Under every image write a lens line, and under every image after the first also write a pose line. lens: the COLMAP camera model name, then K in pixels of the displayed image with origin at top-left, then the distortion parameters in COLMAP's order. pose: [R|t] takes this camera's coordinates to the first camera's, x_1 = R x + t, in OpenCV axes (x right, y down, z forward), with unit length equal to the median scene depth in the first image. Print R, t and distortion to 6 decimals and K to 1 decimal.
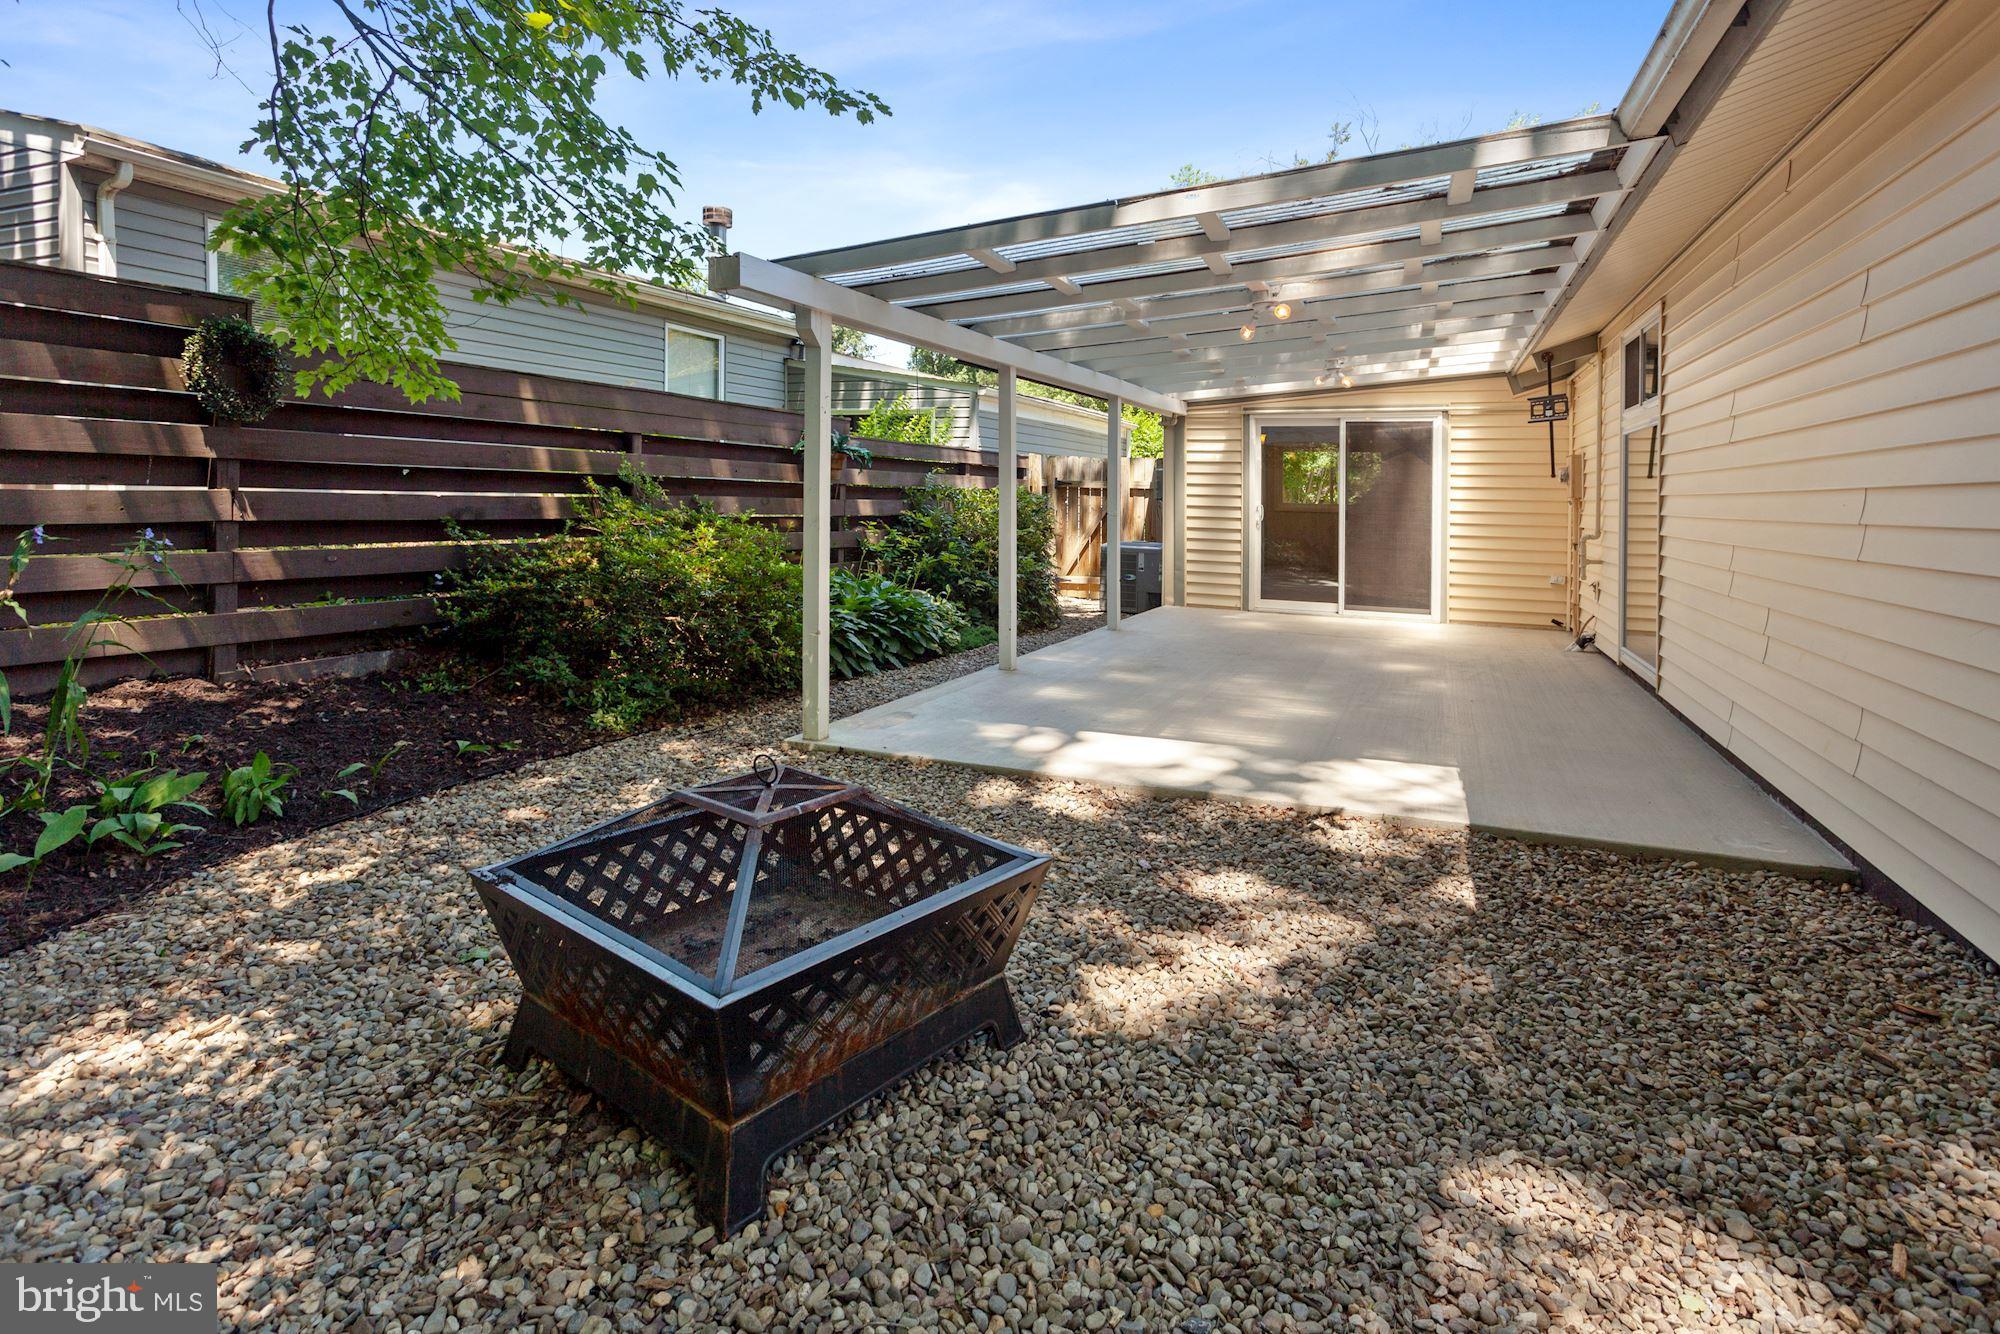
lens RADIAL K [[991.0, 0, 999.4], [0, 991.0, 660.8], [0, 0, 1]] dist [-0.040524, 0.026242]
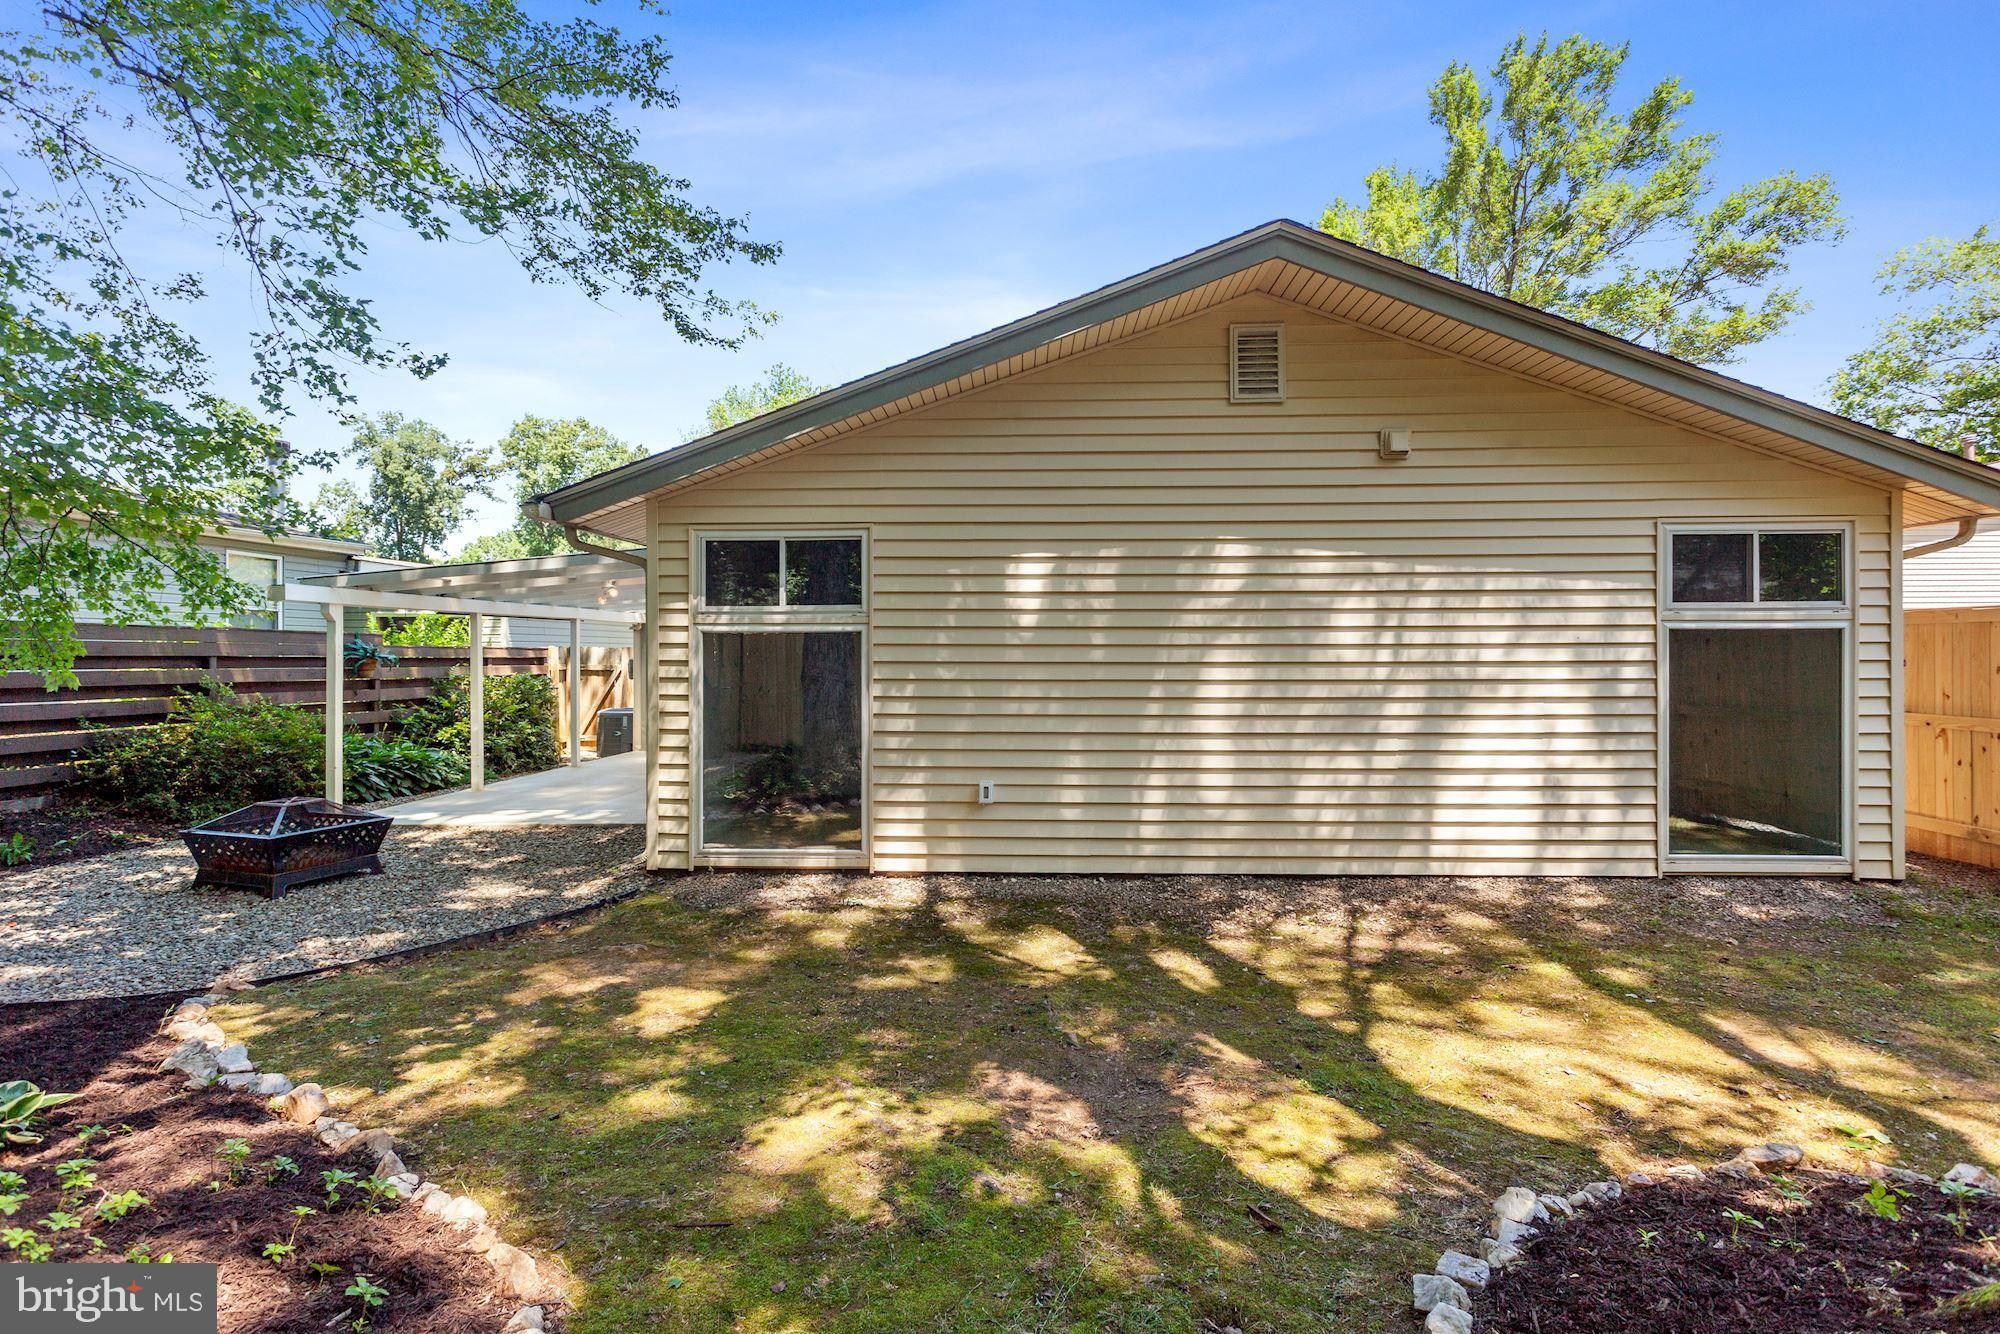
lens RADIAL K [[991.0, 0, 995.0], [0, 991.0, 667.3], [0, 0, 1]] dist [-0.040524, 0.026242]
pose [[0.934662, -0.035076, 0.353802, 0.238908], [0.089584, 0.986249, -0.138883, 0.110431], [-0.344065, 0.161503, 0.924952, -0.850097]]
